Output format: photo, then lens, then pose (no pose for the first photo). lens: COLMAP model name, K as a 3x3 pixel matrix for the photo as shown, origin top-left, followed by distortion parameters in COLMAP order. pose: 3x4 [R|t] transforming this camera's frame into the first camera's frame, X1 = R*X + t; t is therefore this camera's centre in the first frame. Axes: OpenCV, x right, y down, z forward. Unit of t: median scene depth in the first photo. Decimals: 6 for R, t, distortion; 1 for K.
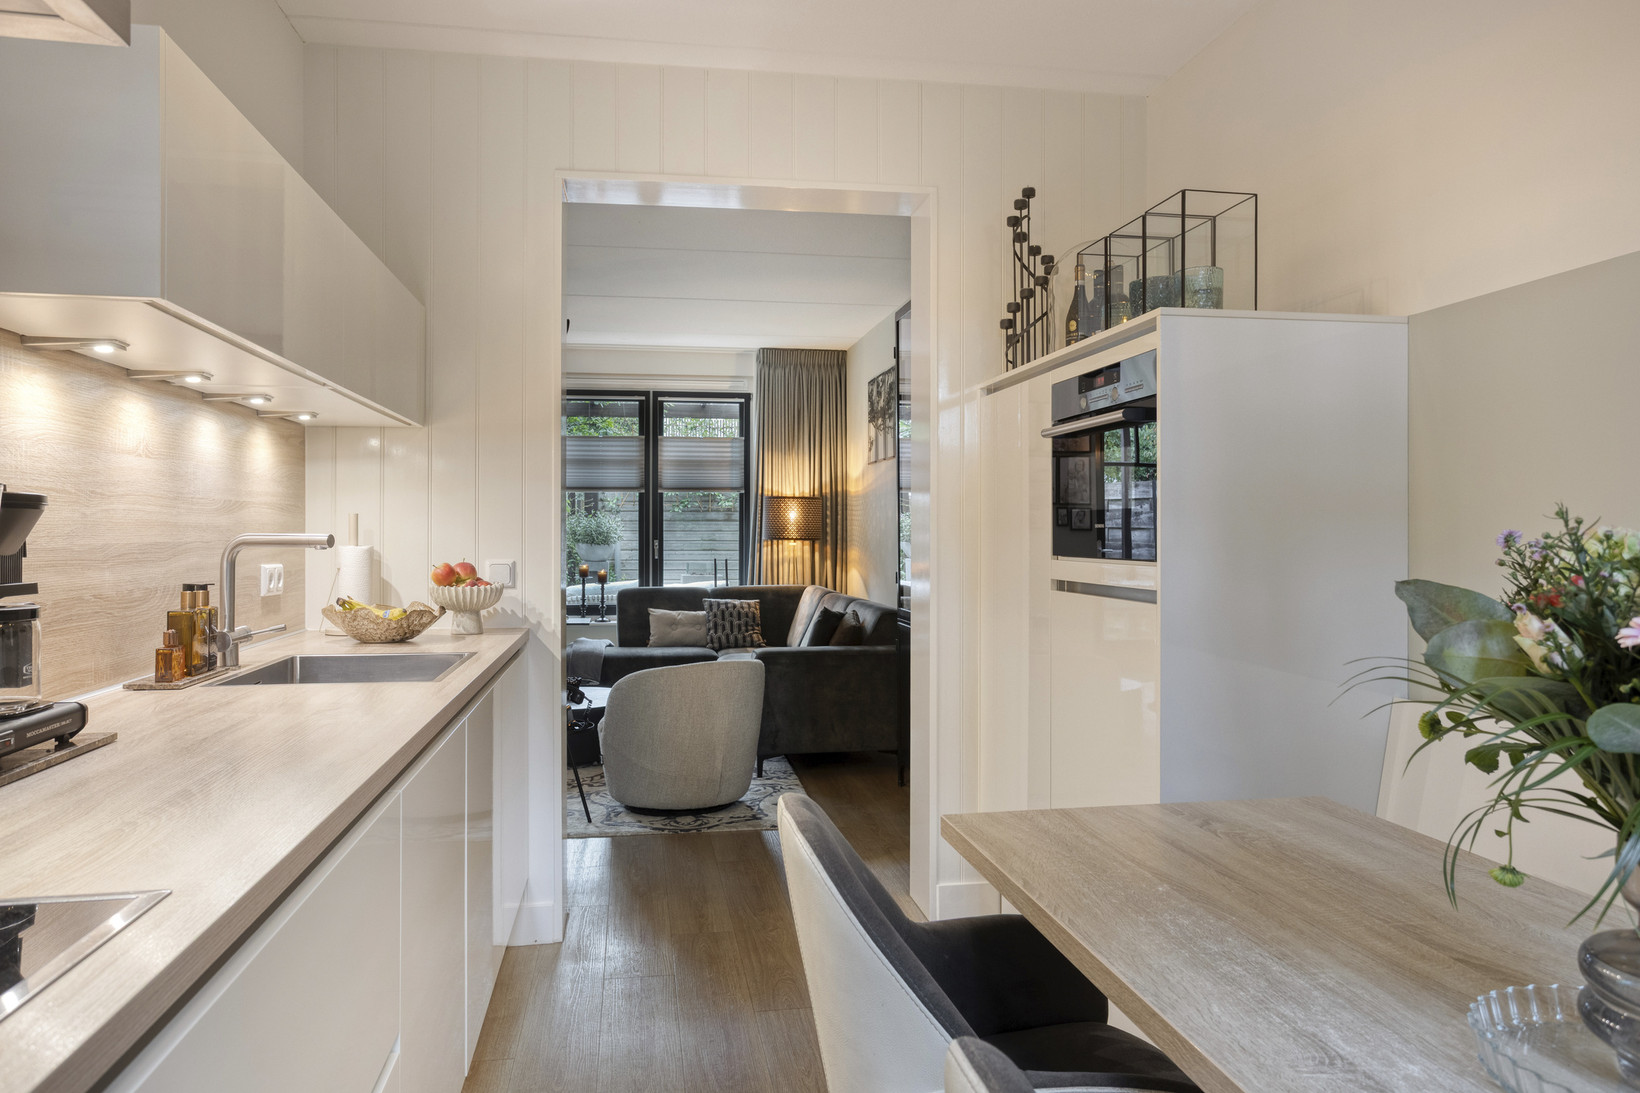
lens RADIAL K [[1072.7, 0, 817.1], [0, 1072.7, 543.6], [0, 0, 1]] dist [-0.013554, 0.009642]
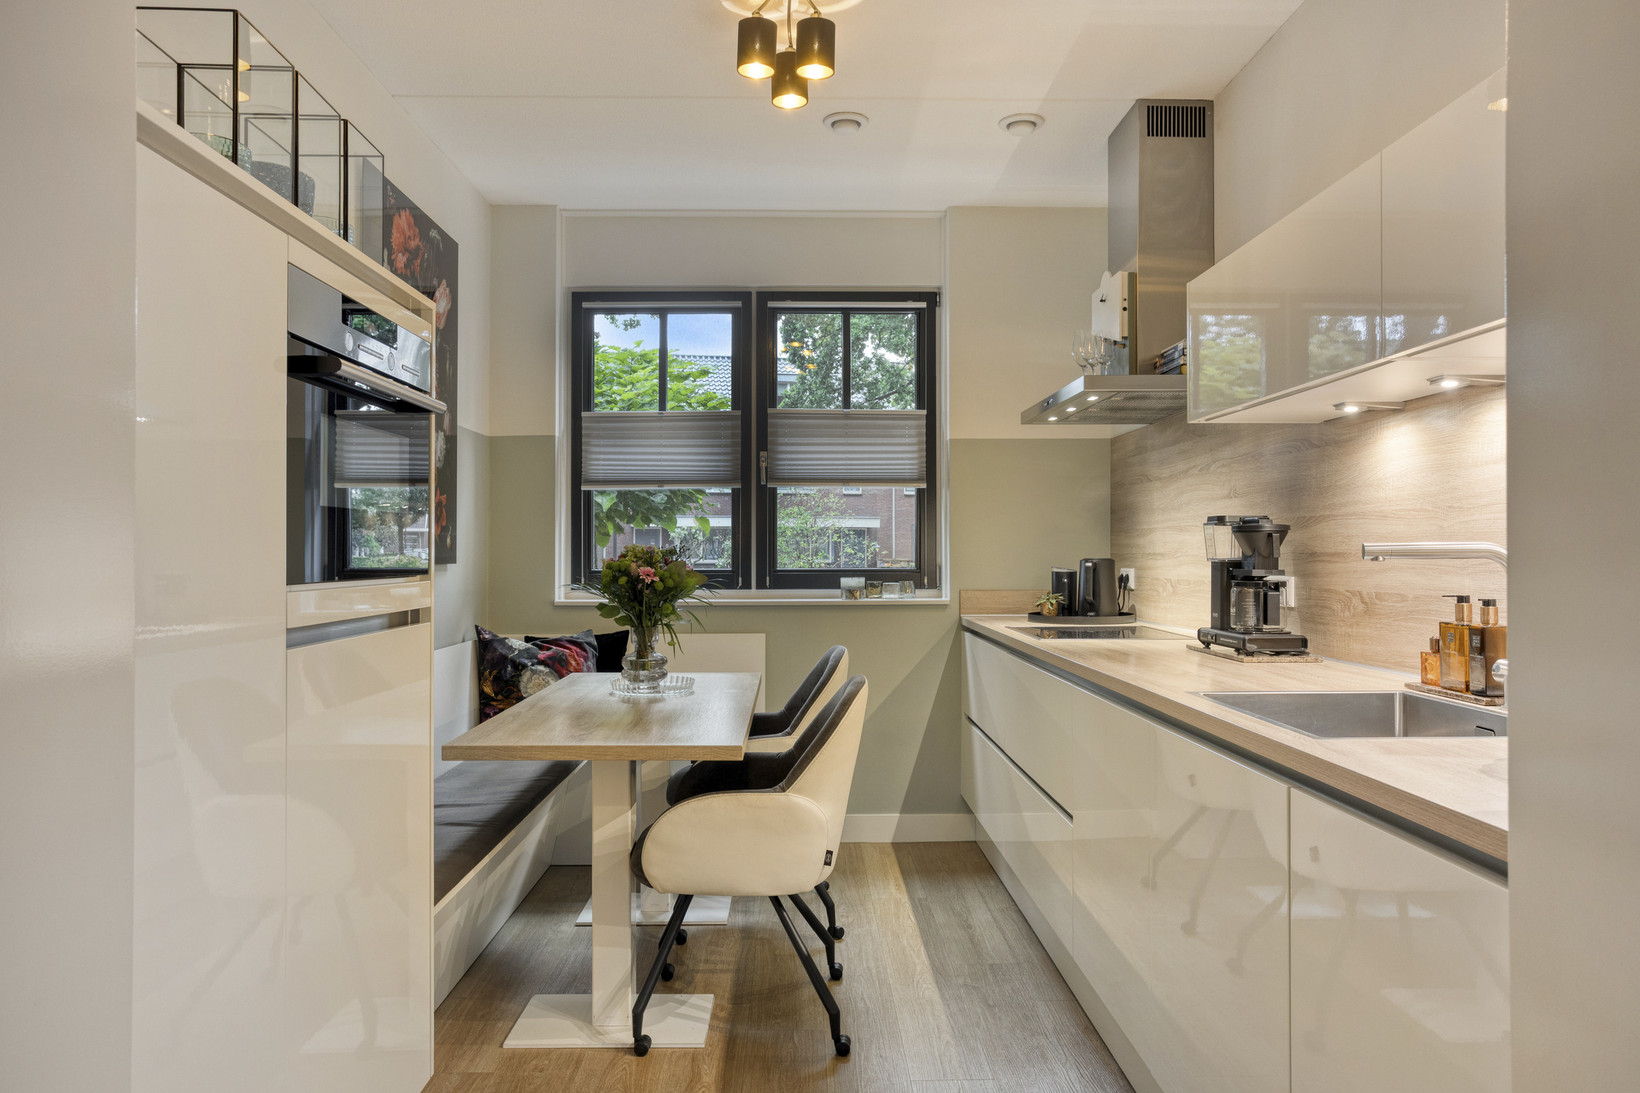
lens RADIAL K [[1072.7, 0, 816.3], [0, 1072.7, 544.9], [0, 0, 1]] dist [-0.013554, 0.009642]
pose [[-0.988667, 0.003292, 0.150088, -0.147273], [0.003902, 0.999985, 0.003768, -0.012183], [-0.150074, 0.004310, -0.988665, 1.885825]]
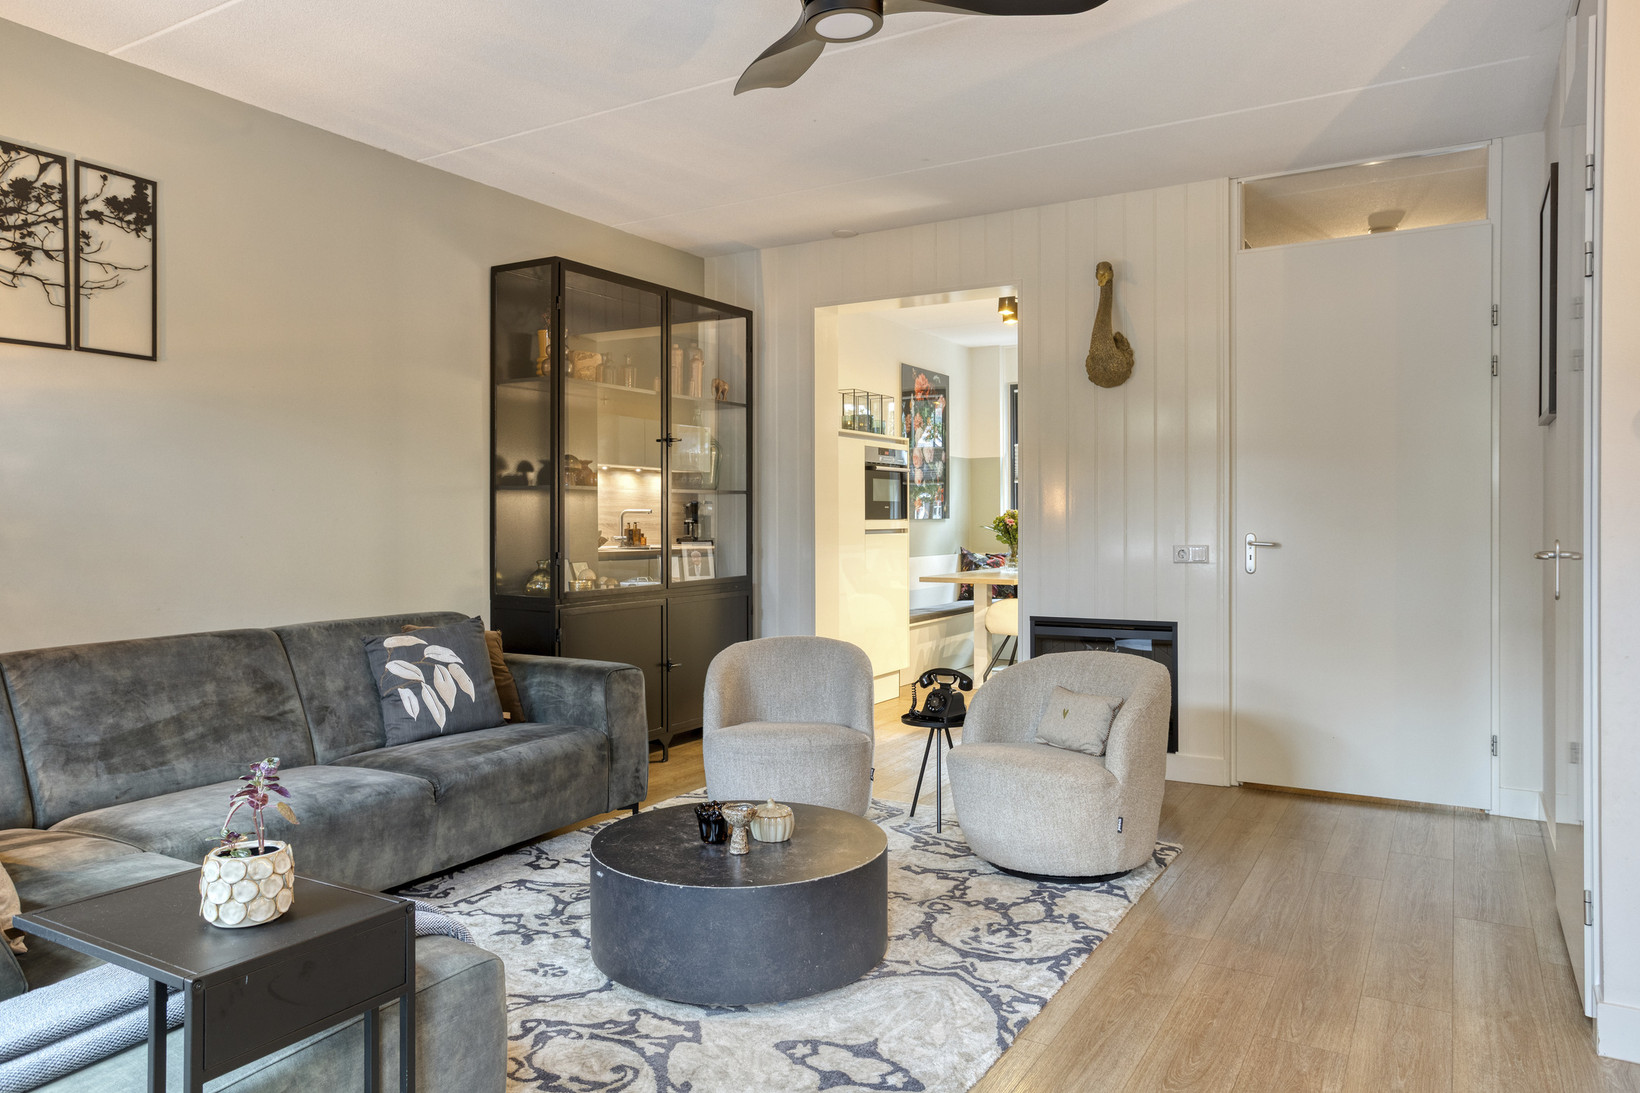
lens RADIAL K [[1072.7, 0, 827.2], [0, 1072.7, 518.9], [0, 0, 1]] dist [-0.013554, 0.009642]
pose [[-0.765436, 0.004188, 0.643498, -1.563390], [0.012220, 0.999893, 0.008028, -0.011923], [-0.643396, 0.014009, -0.765405, 3.632003]]
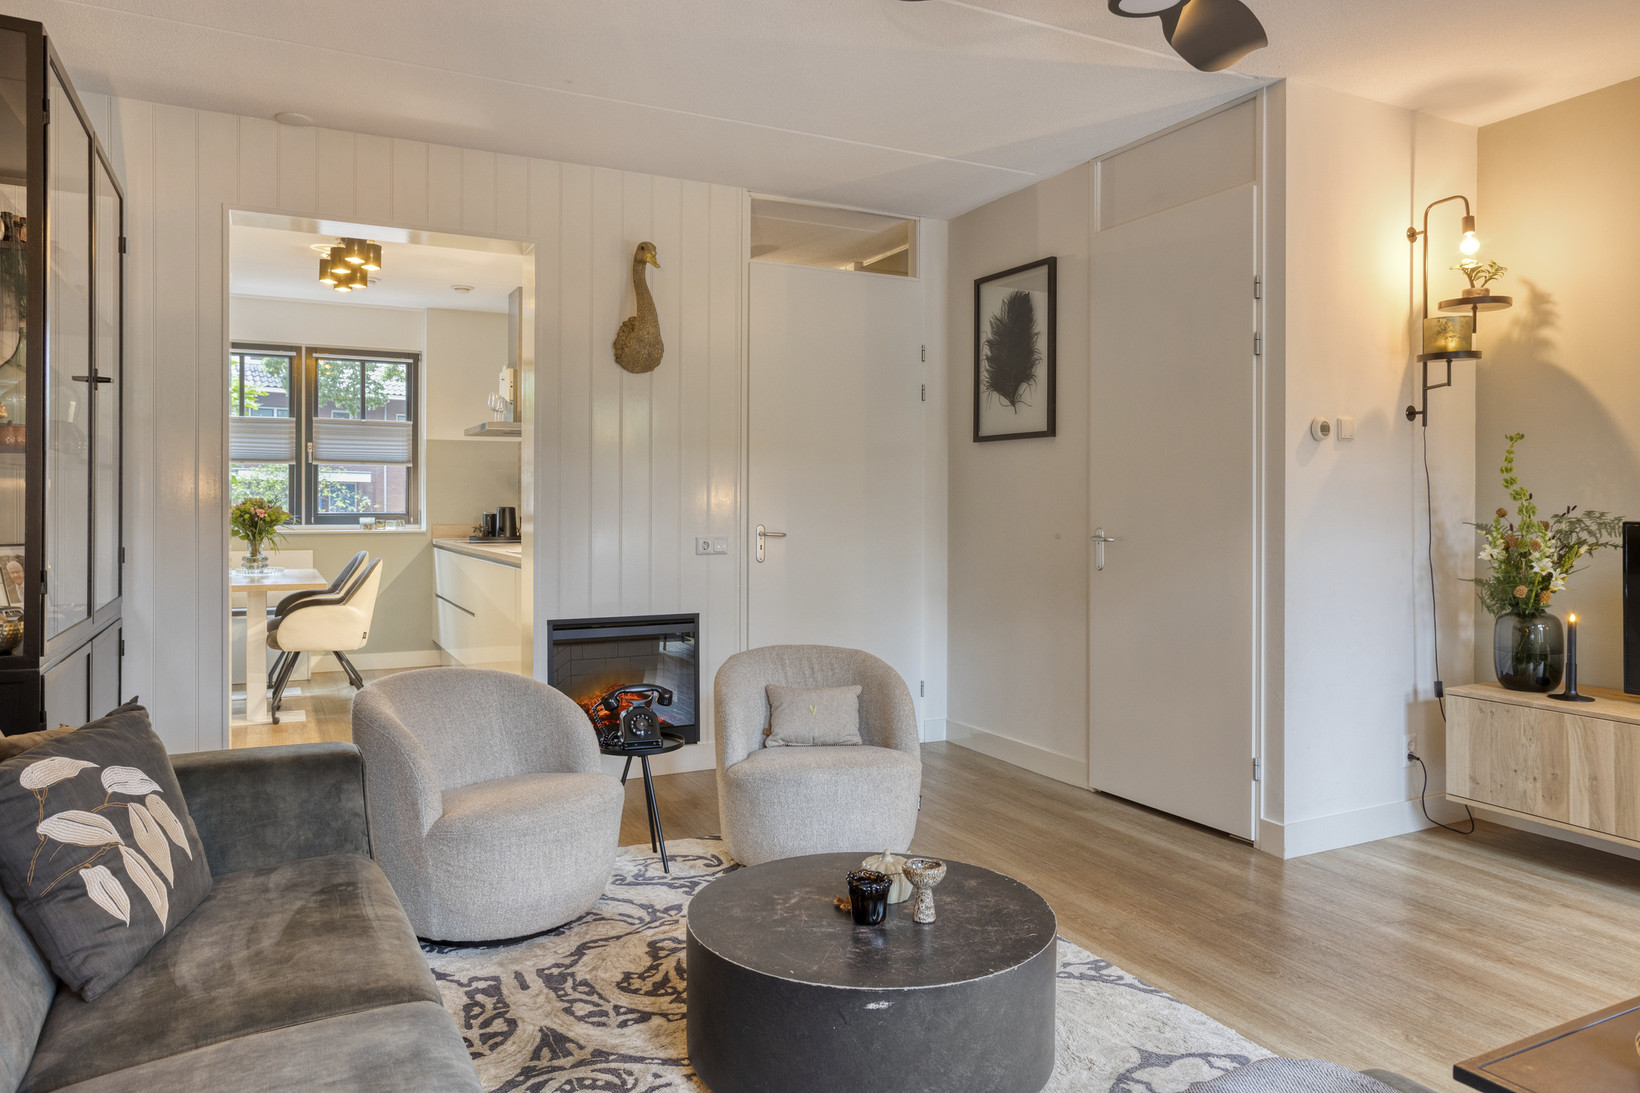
lens RADIAL K [[1072.7, 0, 801.7], [0, 1072.7, 513.4], [0, 0, 1]] dist [-0.013554, 0.009642]
pose [[-0.957342, 0.001046, -0.288954, -0.262719], [-0.003696, 0.999867, 0.015865, -0.017327], [0.288933, 0.016256, -0.957211, 3.683440]]
